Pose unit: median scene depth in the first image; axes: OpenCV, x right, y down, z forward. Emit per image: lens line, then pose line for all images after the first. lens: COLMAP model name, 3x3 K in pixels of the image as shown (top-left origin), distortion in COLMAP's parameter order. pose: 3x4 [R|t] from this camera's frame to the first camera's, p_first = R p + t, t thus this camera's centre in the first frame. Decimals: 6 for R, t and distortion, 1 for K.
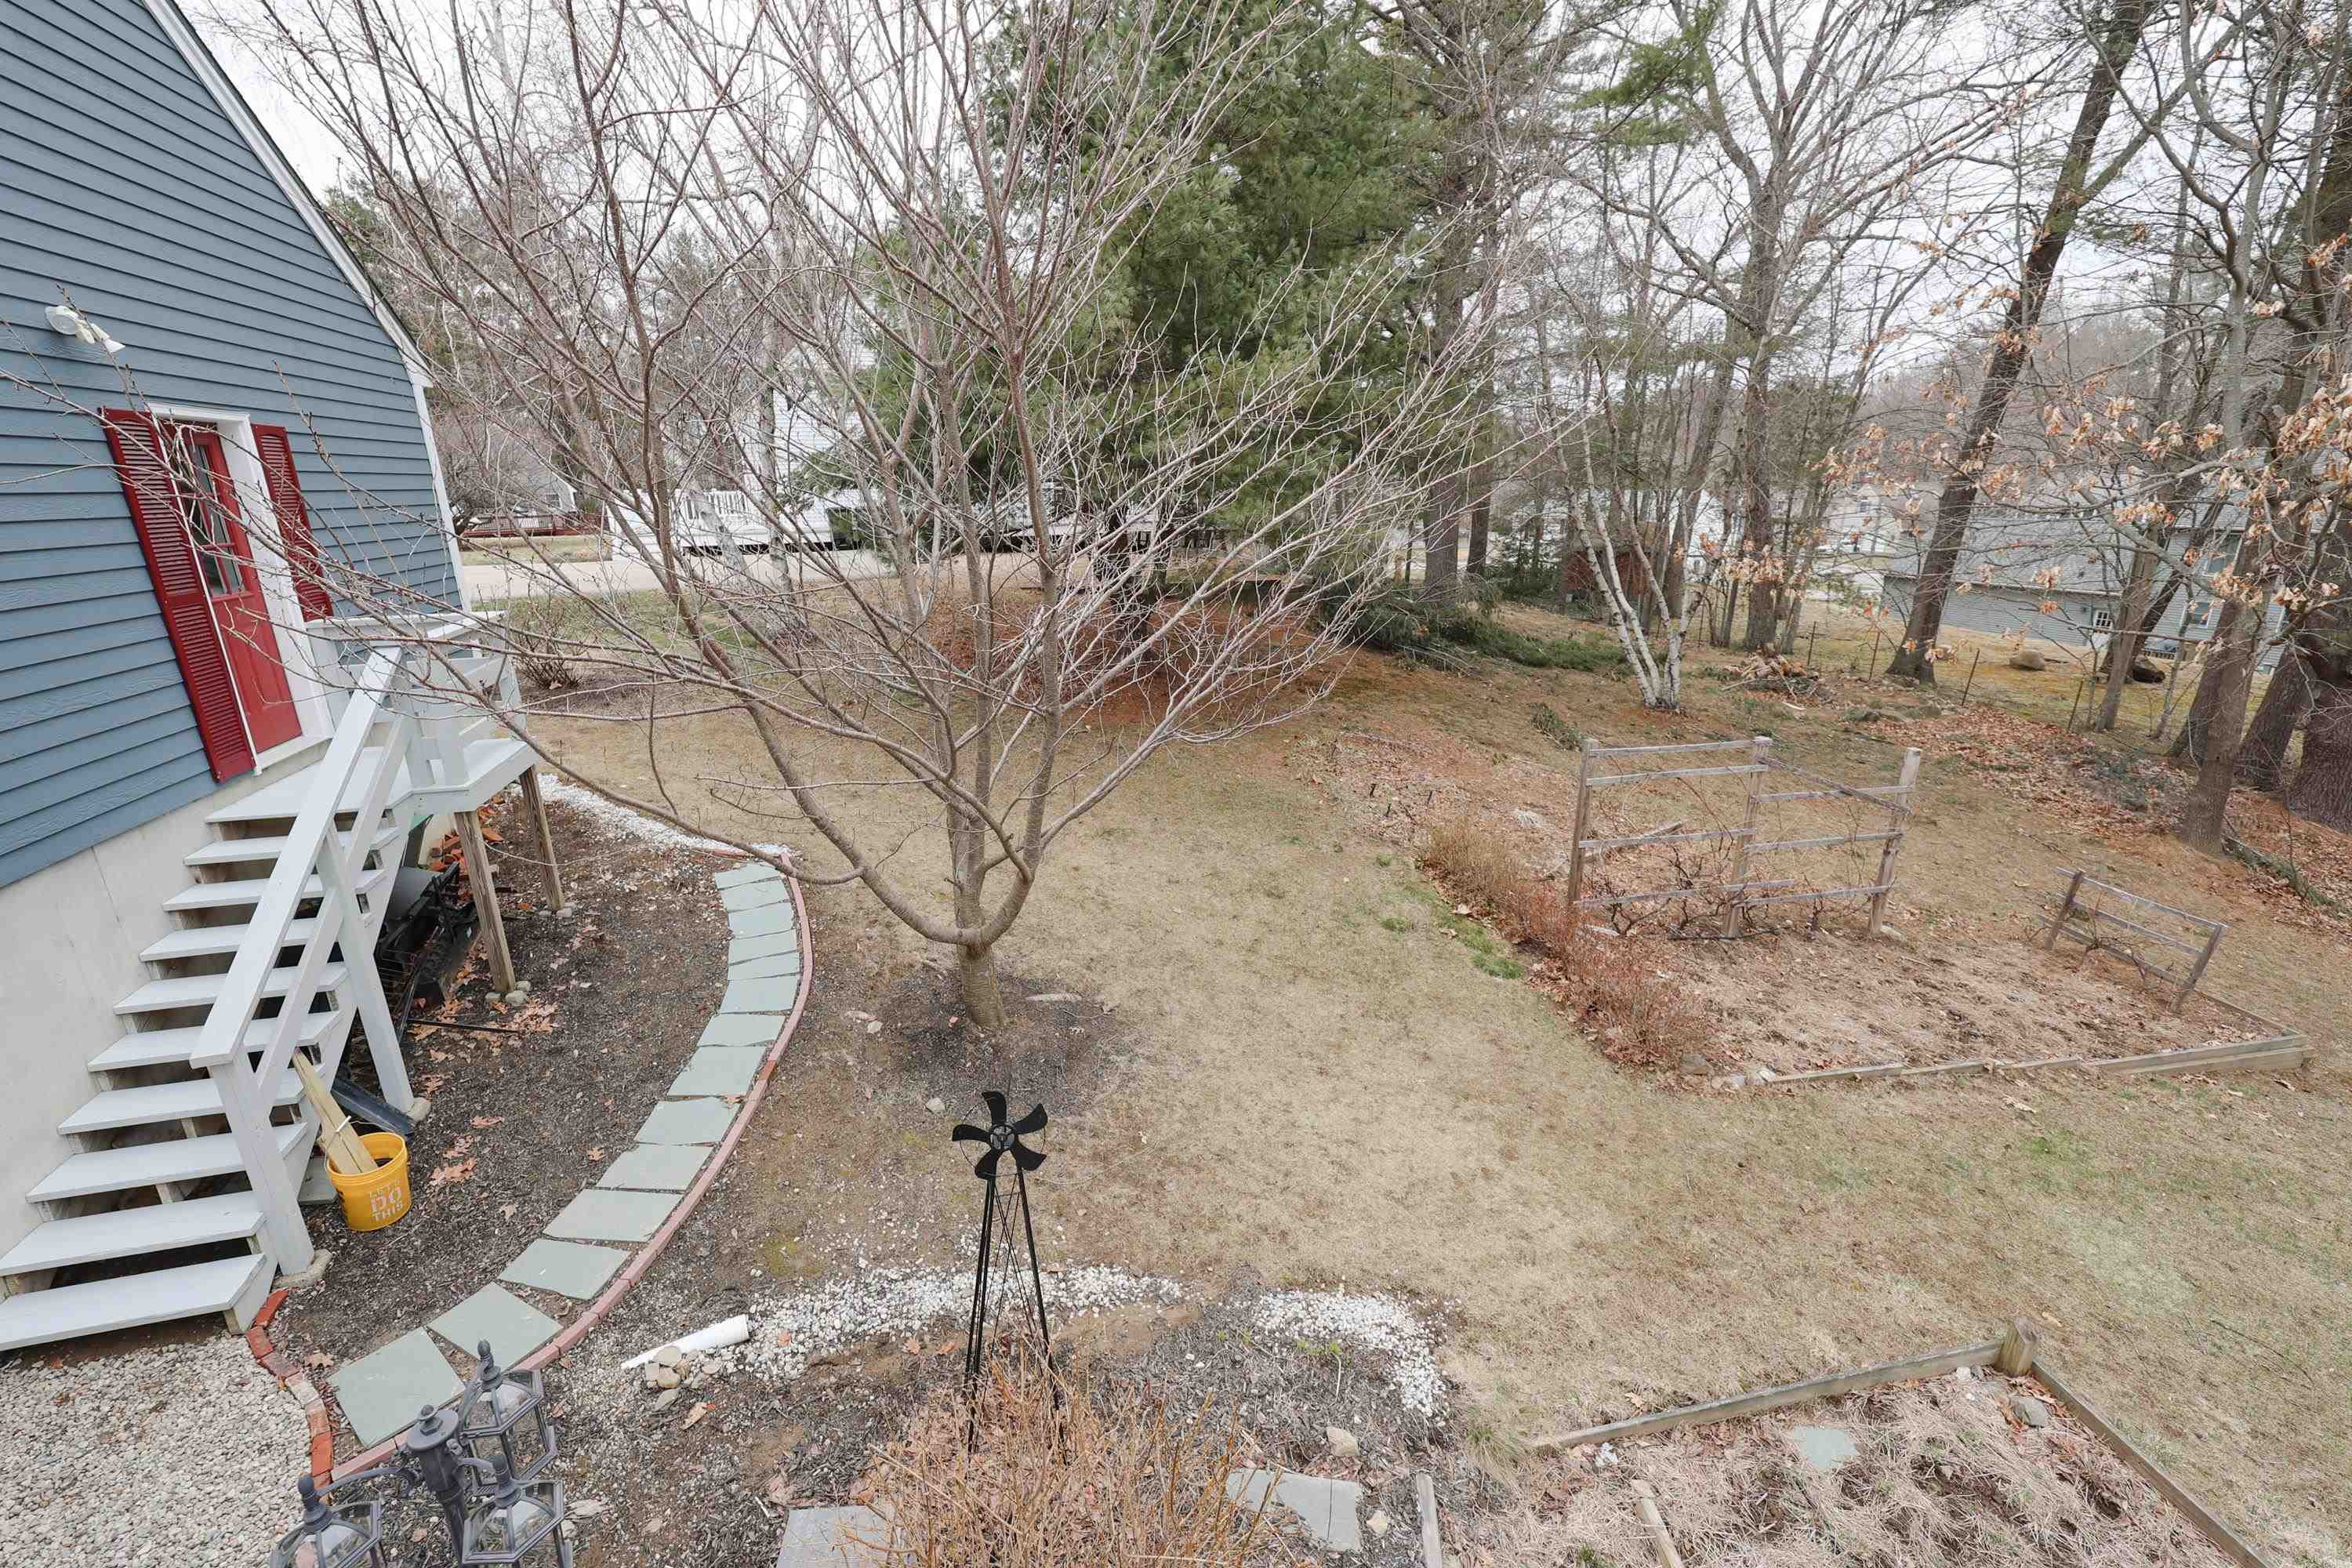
lens RADIAL K [[955.4, 0, 1184.1], [0, 955.4, 793.3], [0, 0, 1]] dist [0.002271, 0.000179]
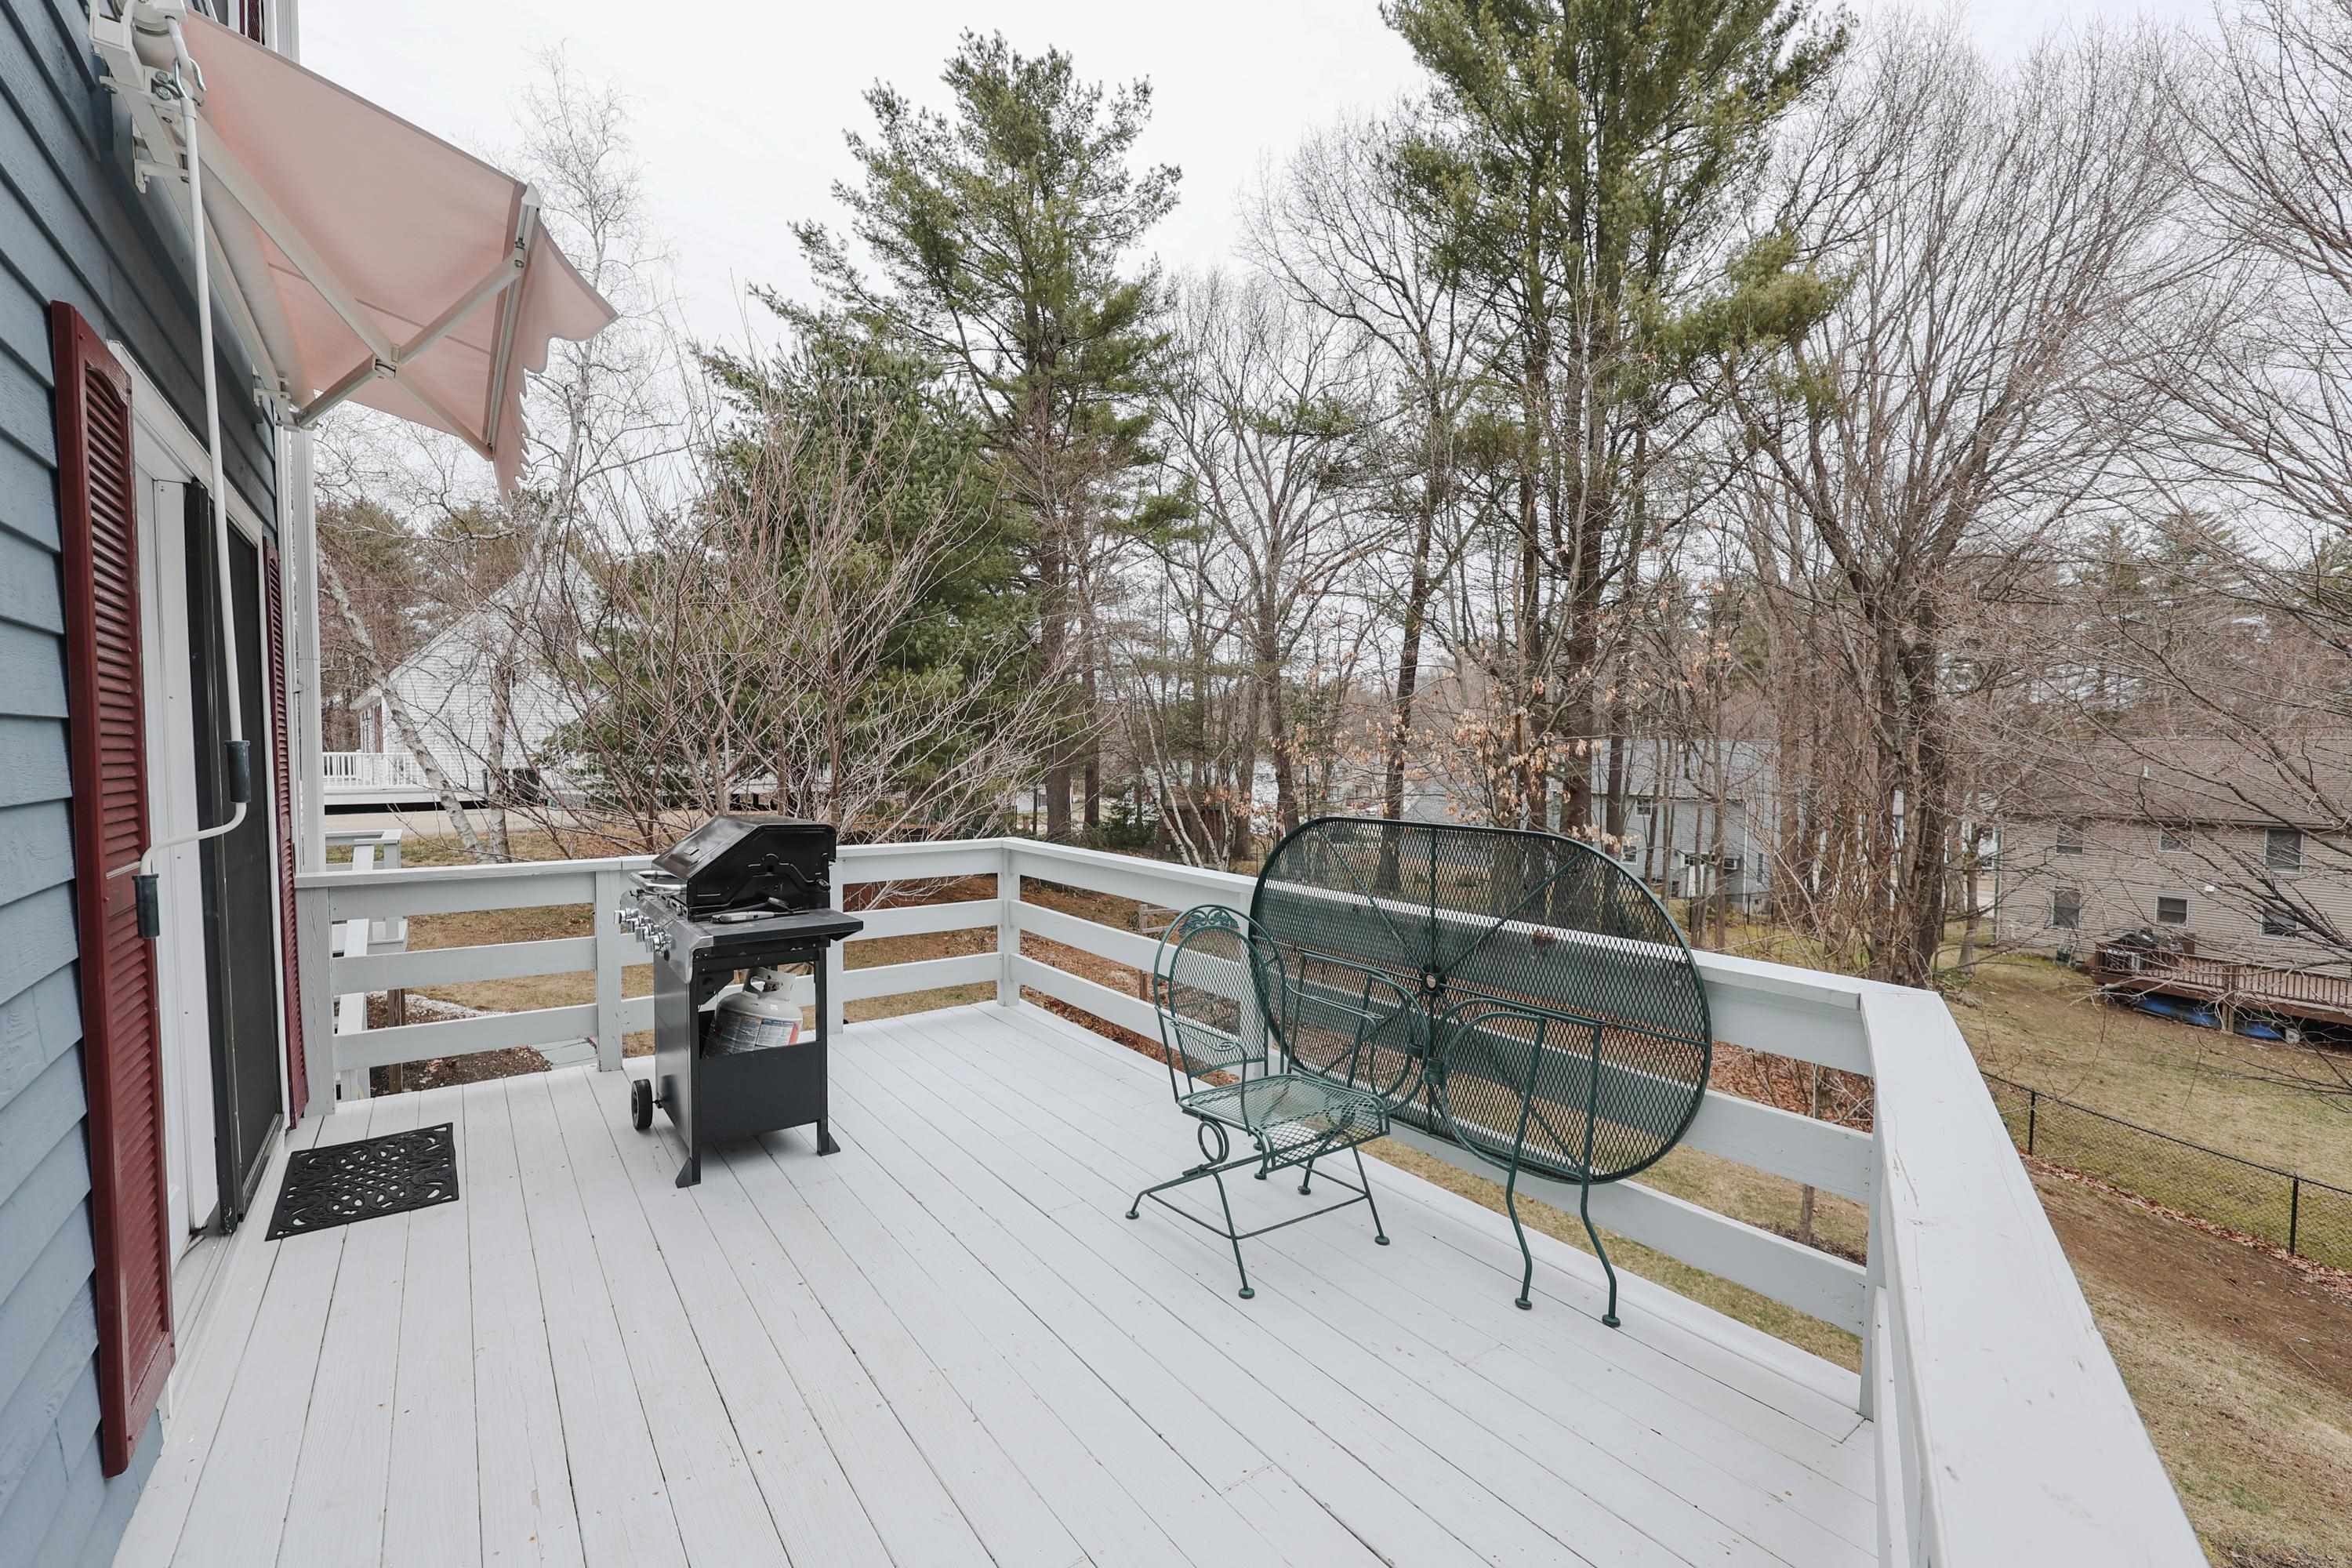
lens RADIAL K [[955.4, 0, 1184.1], [0, 955.4, 793.3], [0, 0, 1]] dist [0.002271, 0.000179]
pose [[0.929284, -0.001091, 0.369364, -0.027641], [0.100374, 0.963111, -0.249686, 0.041796], [-0.355466, 0.269104, 0.895113, -0.127924]]
